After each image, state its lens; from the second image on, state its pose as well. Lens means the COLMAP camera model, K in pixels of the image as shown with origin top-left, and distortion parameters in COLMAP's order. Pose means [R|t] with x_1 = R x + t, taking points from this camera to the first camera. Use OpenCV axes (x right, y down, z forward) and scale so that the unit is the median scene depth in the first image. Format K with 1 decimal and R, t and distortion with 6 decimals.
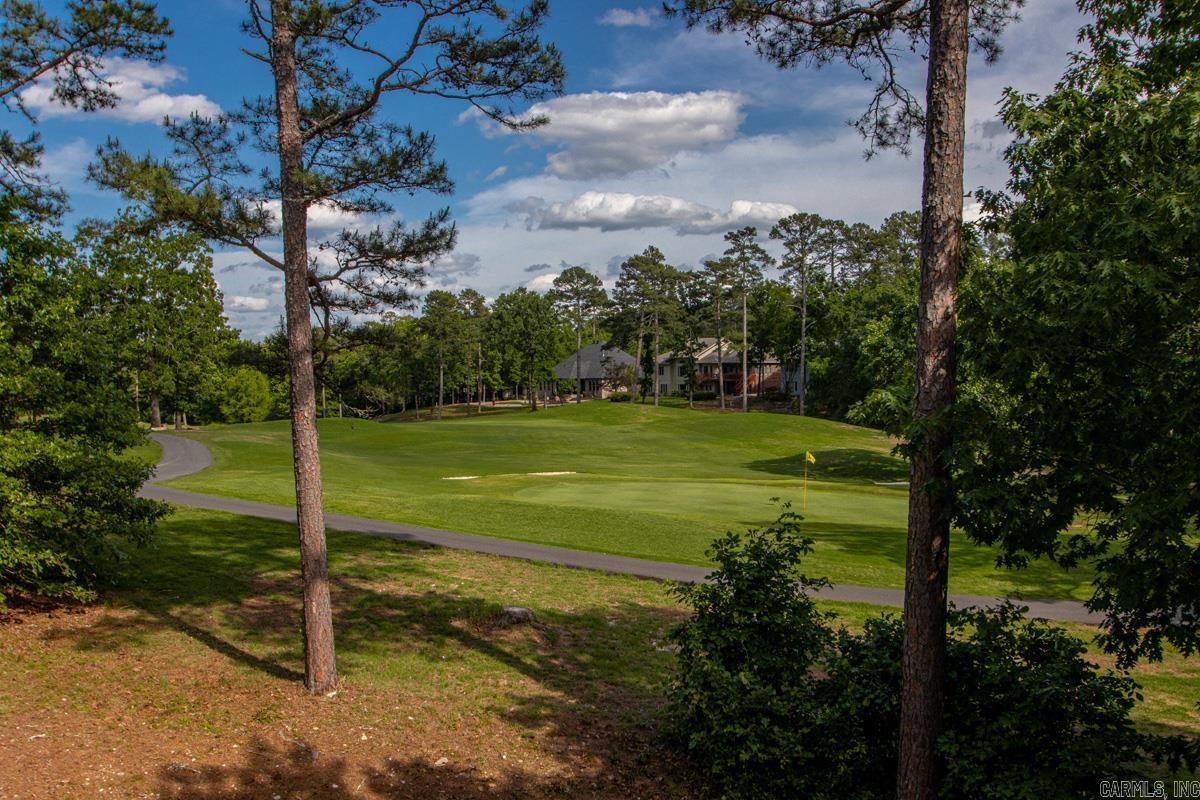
lens RADIAL K [[1272.9, 0, 567.5], [0, 1272.9, 421.0], [0, 0, 1]] dist [-0.065866, 0.000000]
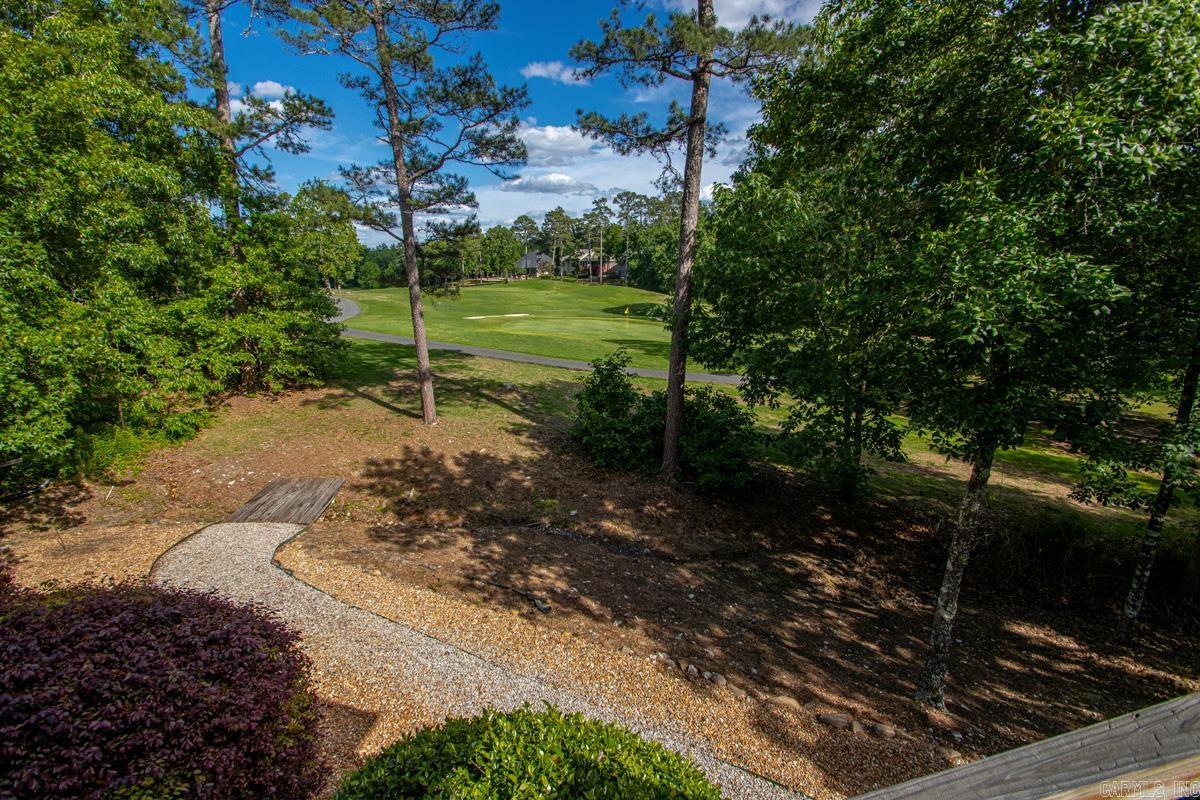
lens RADIAL K [[560.7, 0, 587.0], [0, 560.7, 398.9], [0, 0, 1]] dist [0.012299, -0.016599]
pose [[0.993380, -0.021498, 0.112847, -0.015241], [-0.001271, 0.980216, 0.197927, -0.037427], [-0.114870, -0.196760, 0.973699, -0.055451]]
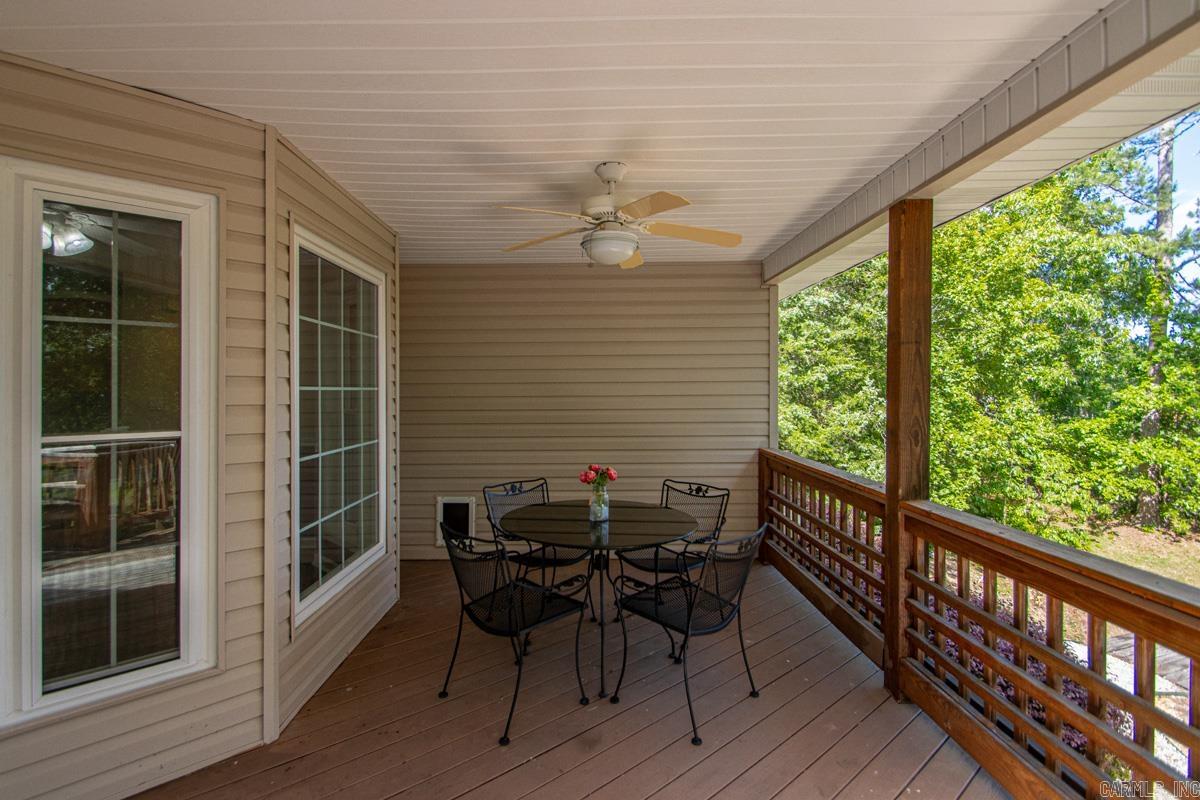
lens RADIAL K [[560.7, 0, 583.0], [0, 560.7, 392.5], [0, 0, 1]] dist [0.012299, -0.016599]
pose [[0.330645, 0.017456, -0.943594, 0.035794], [-0.037464, 0.999284, 0.005358, -0.031204], [0.943011, 0.033580, 0.331062, -0.145212]]
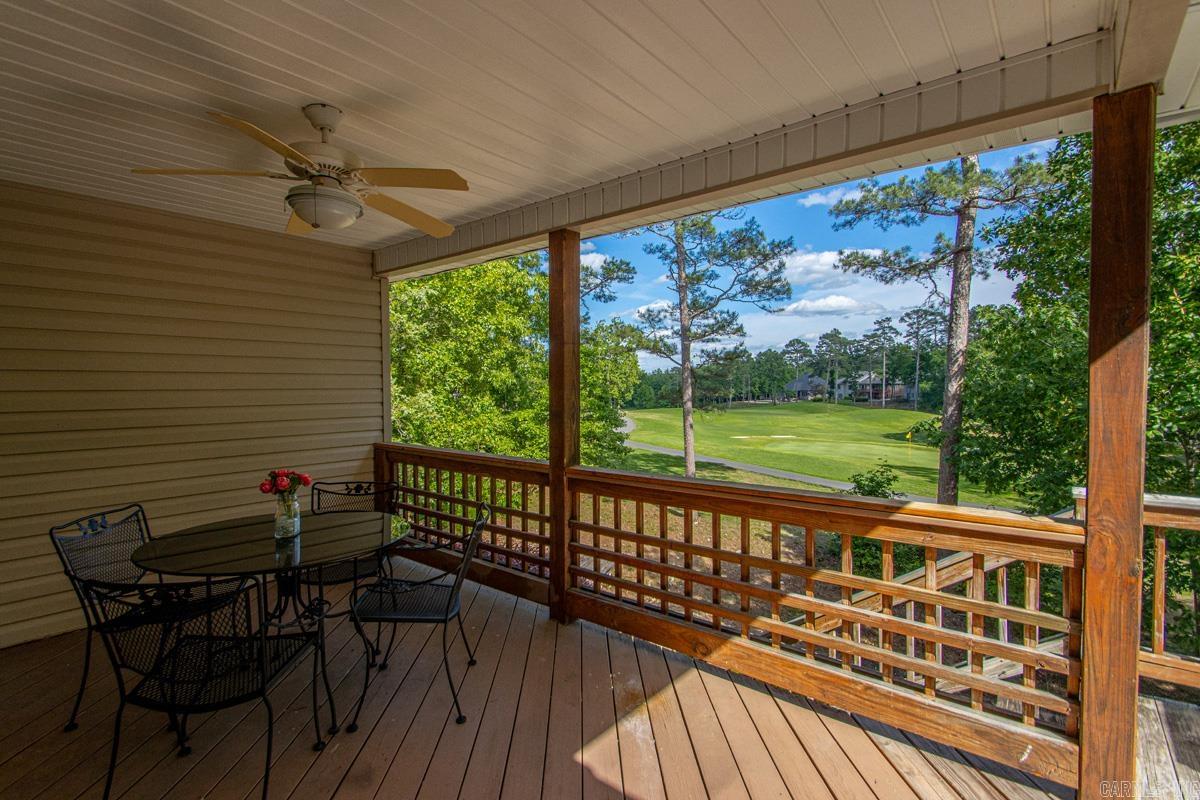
lens RADIAL K [[560.7, 0, 580.1], [0, 560.7, 407.6], [0, 0, 1]] dist [0.012299, -0.016599]
pose [[0.936056, 0.017774, -0.351402, -0.000086], [-0.017366, 0.999840, 0.004312, -0.026450], [0.351422, 0.002066, 0.936215, -0.183565]]
